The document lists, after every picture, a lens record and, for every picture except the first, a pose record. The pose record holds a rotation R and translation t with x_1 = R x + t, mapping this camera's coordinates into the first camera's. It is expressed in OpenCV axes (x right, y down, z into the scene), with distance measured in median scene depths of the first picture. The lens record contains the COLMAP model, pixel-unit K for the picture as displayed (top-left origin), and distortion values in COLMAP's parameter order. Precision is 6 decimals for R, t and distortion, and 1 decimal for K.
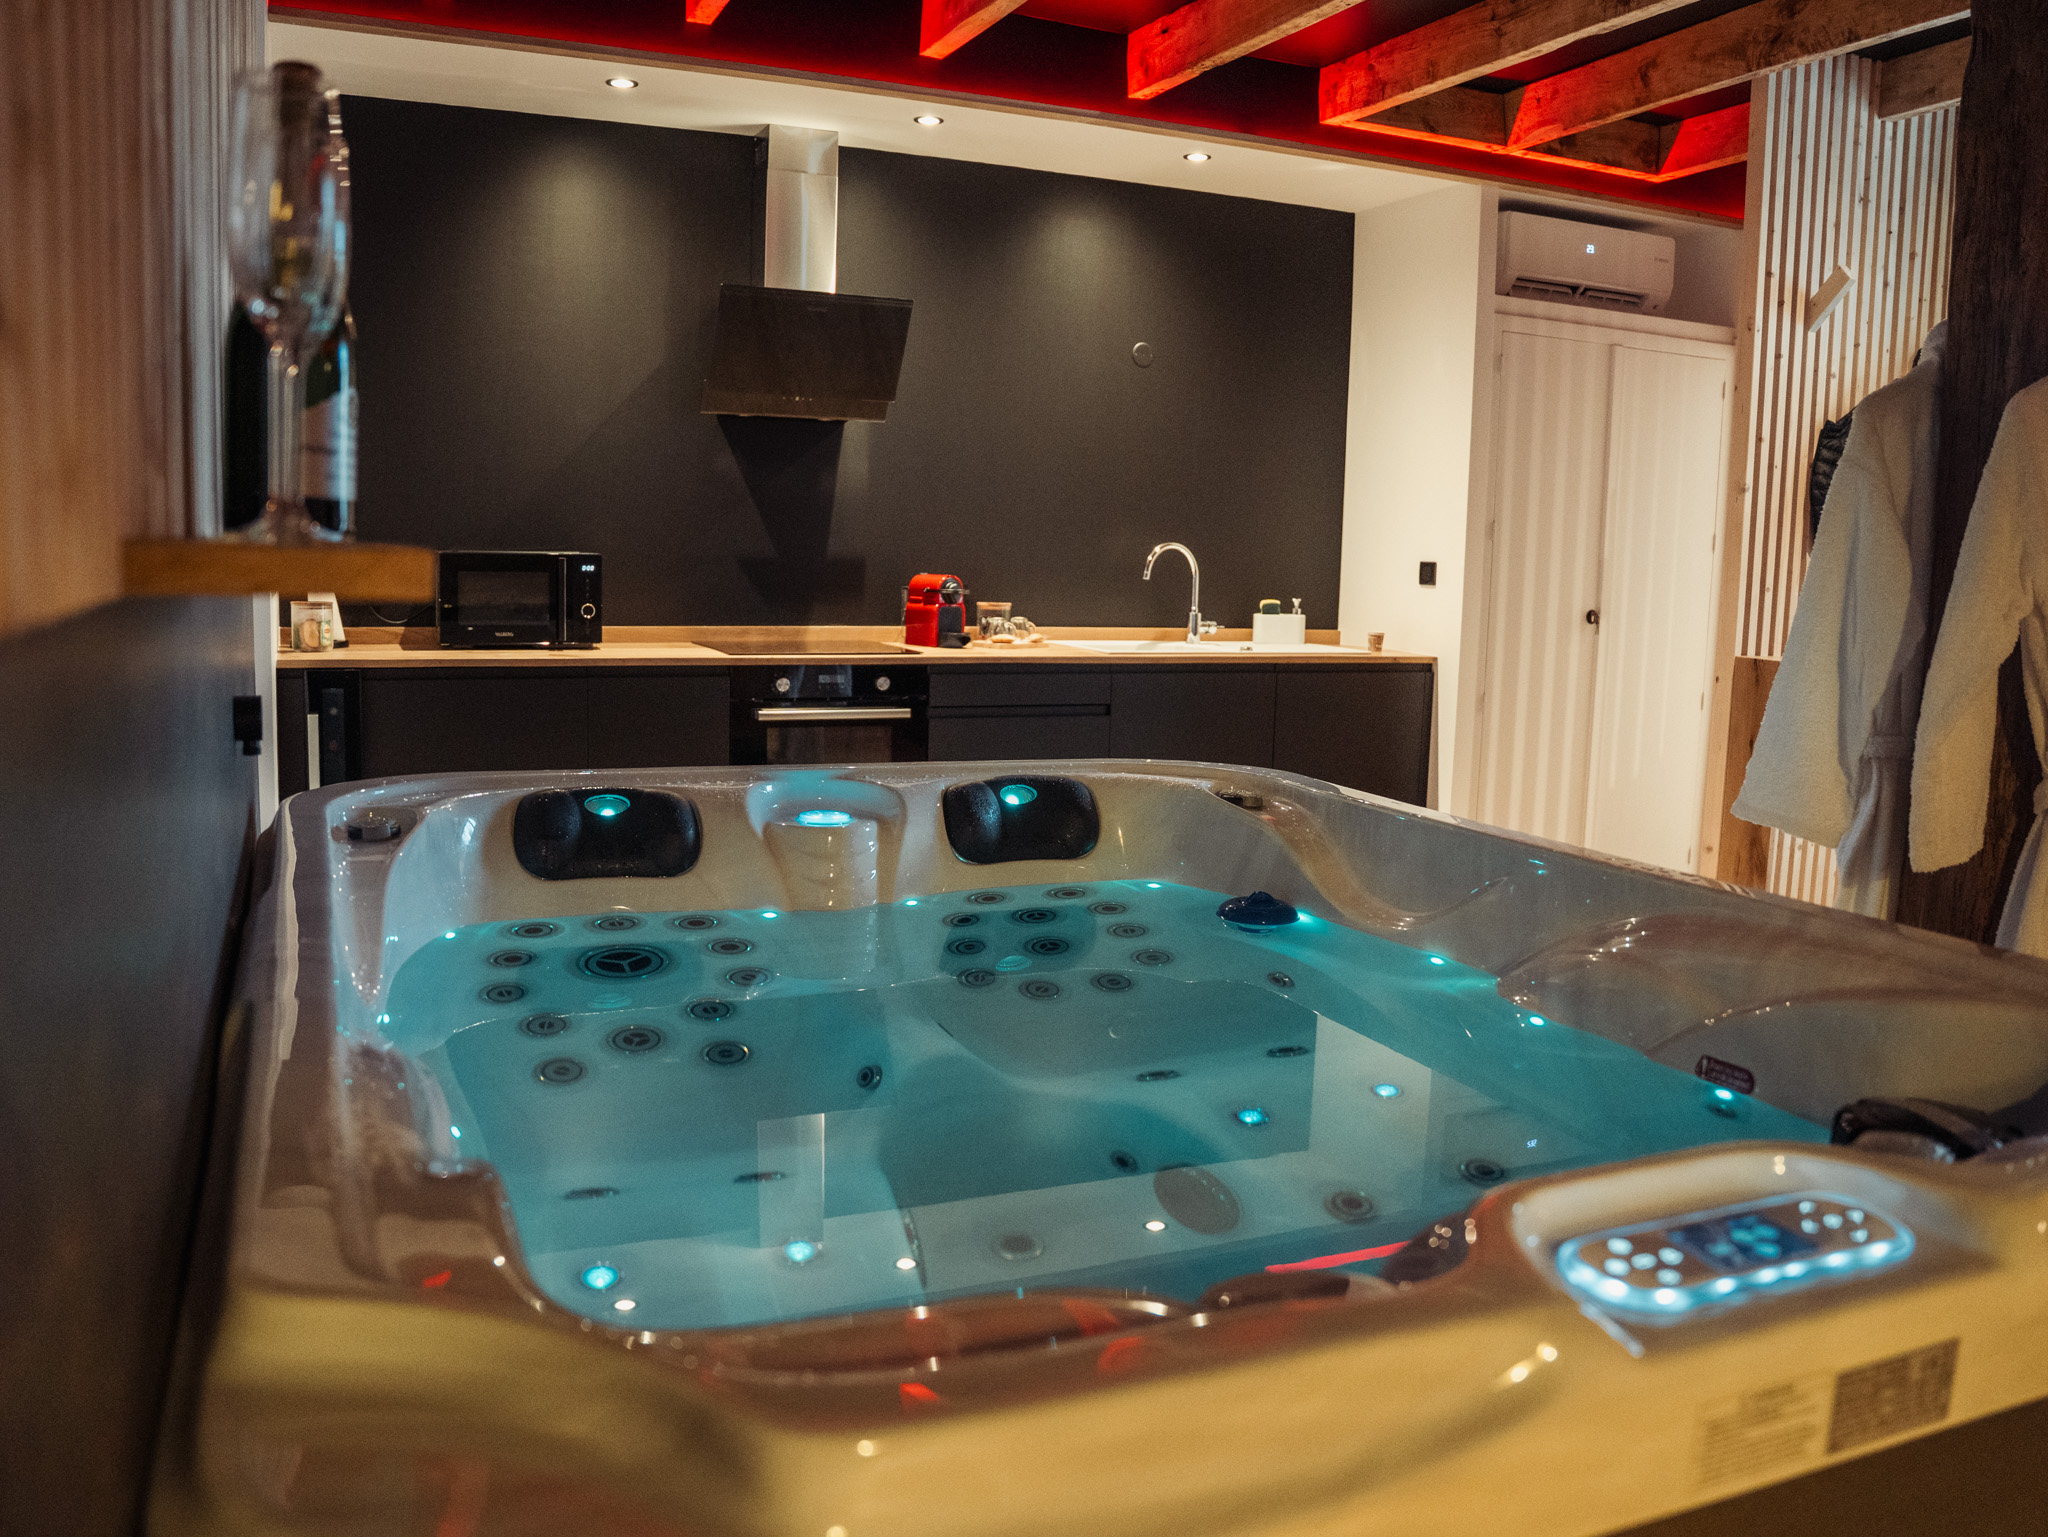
lens RADIAL K [[1630.2, 0, 1033.0], [0, 1630.2, 768.9], [0, 0, 1]] dist [-0.169812, 0.114748]
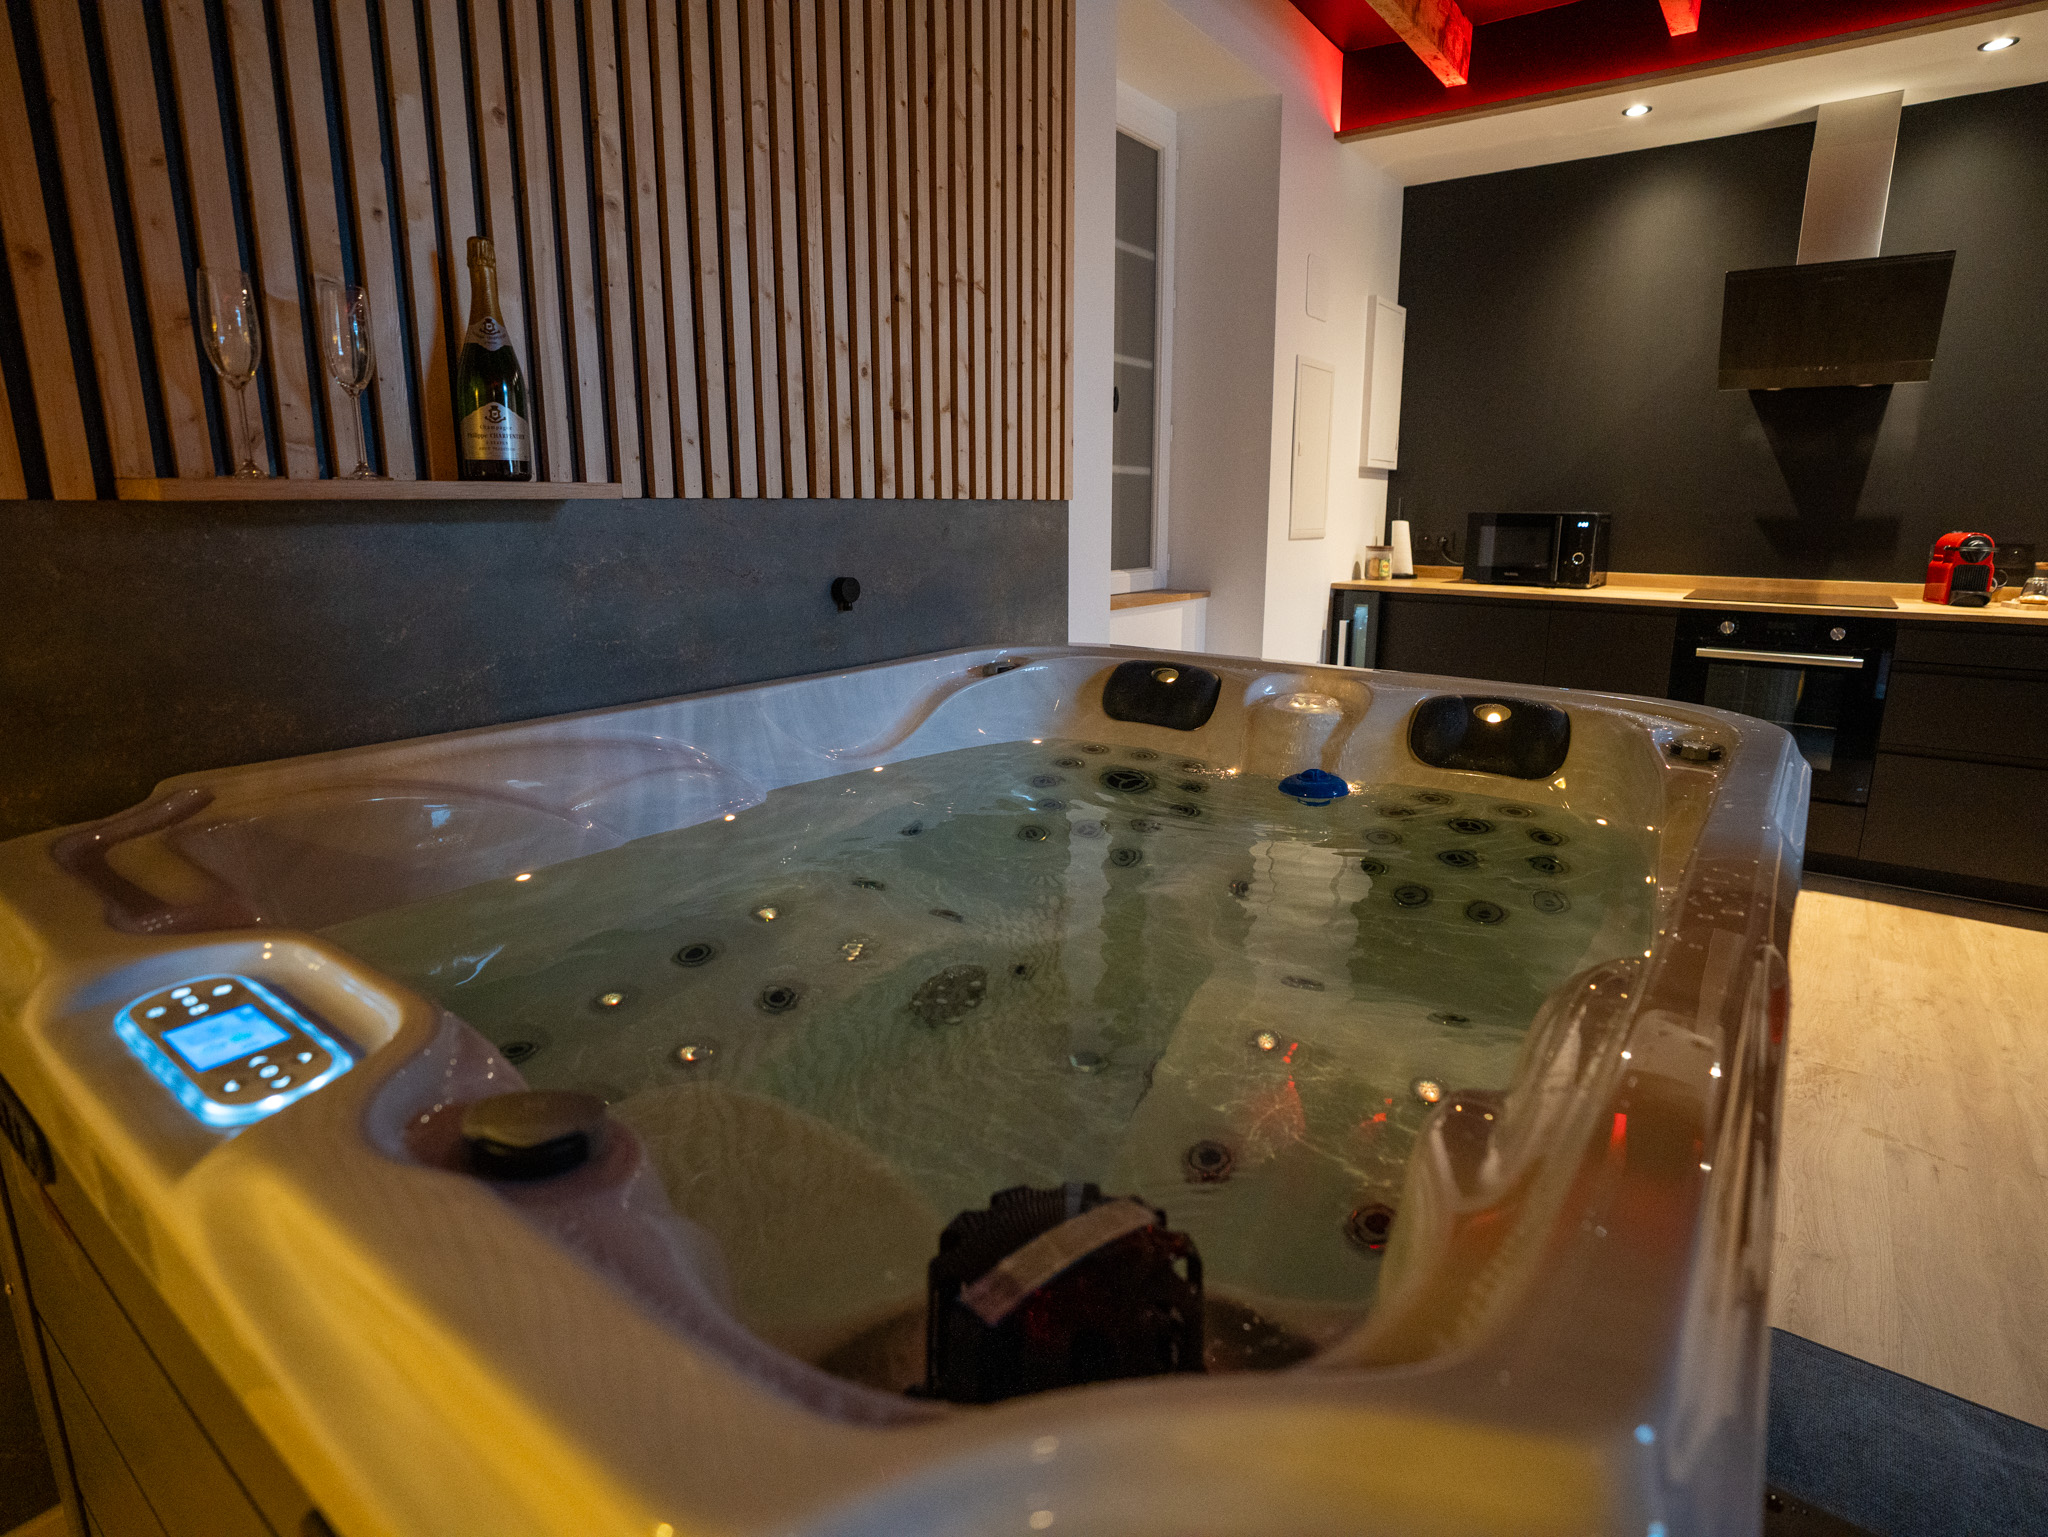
lens RADIAL K [[1070.6, 0, 1027.3], [0, 1070.6, 723.8], [0, 0, 1]] dist [-0.022656, 0.001134]
pose [[0.507135, 0.145034, -0.849576, 0.296843], [-0.107884, 0.988669, 0.104380, -0.012208], [0.855088, 0.038722, 0.517035, 0.249867]]
